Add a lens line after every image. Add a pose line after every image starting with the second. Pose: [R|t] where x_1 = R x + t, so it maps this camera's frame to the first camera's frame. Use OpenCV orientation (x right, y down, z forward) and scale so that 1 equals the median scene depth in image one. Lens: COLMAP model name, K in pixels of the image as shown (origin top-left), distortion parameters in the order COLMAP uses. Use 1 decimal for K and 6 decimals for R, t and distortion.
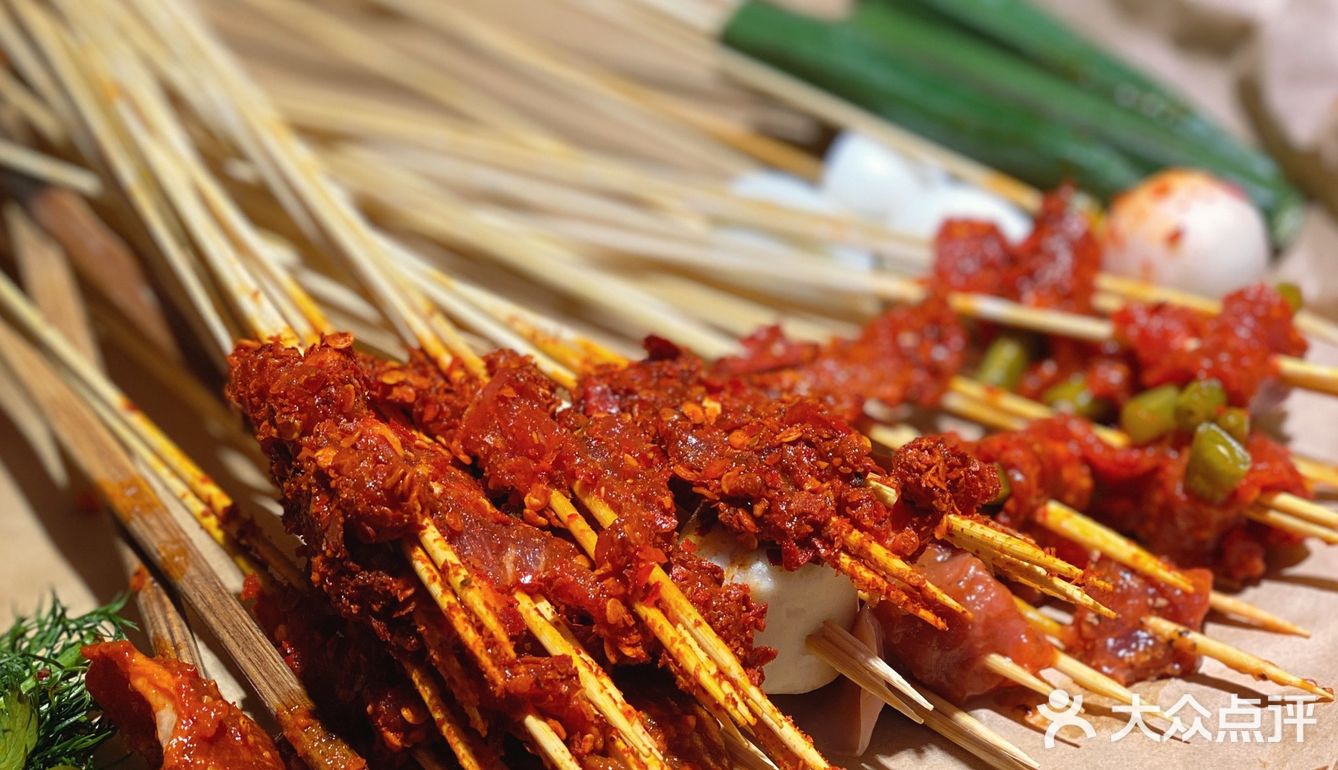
lens RADIAL K [[2026.7, 0, 669.0], [0, 2026.7, 385.0], [0, 0, 1]] dist [0.018852, 0.007236]
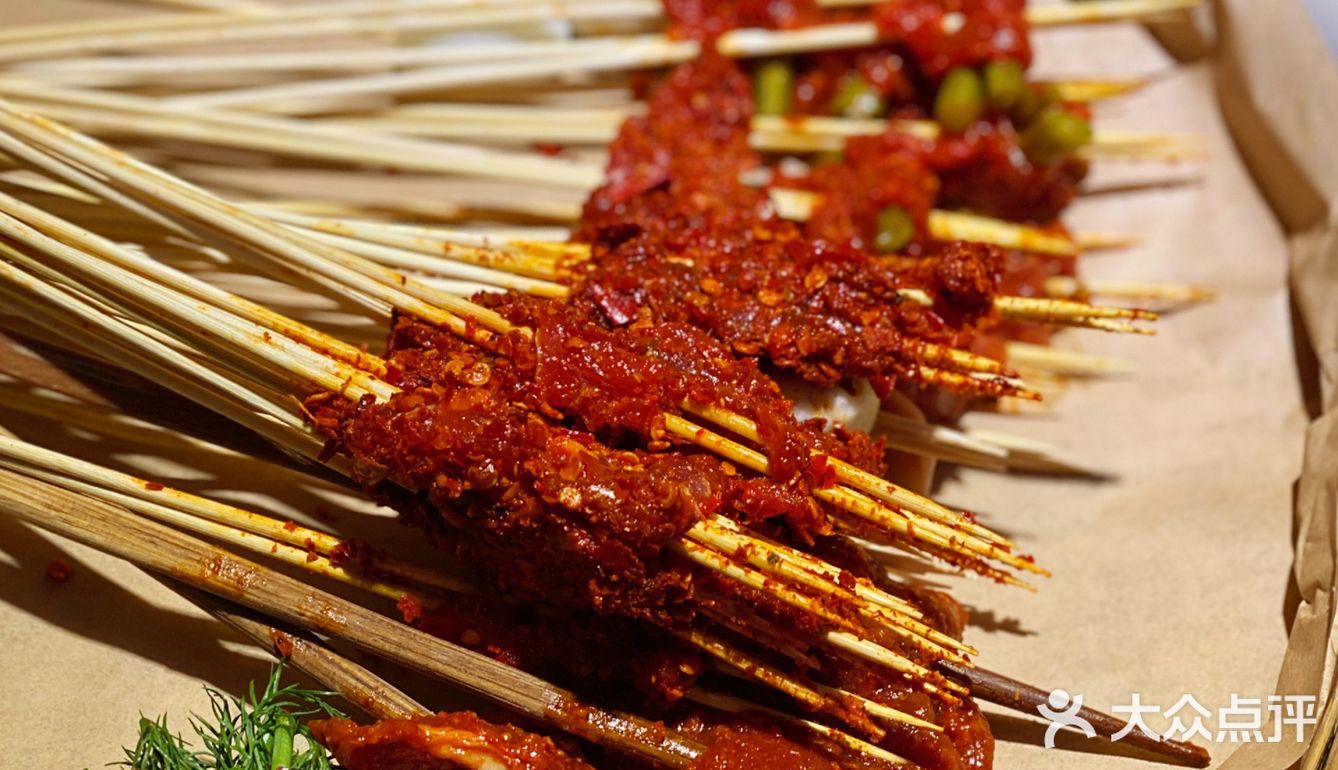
lens RADIAL K [[2026.7, 0, 669.0], [0, 2026.7, 385.0], [0, 0, 1]] dist [0.018852, 0.007236]
pose [[0.862525, -0.397196, 0.313505, -0.393736], [0.306178, 0.902933, 0.301608, -0.291808], [-0.402871, -0.164156, 0.900415, 0.034403]]
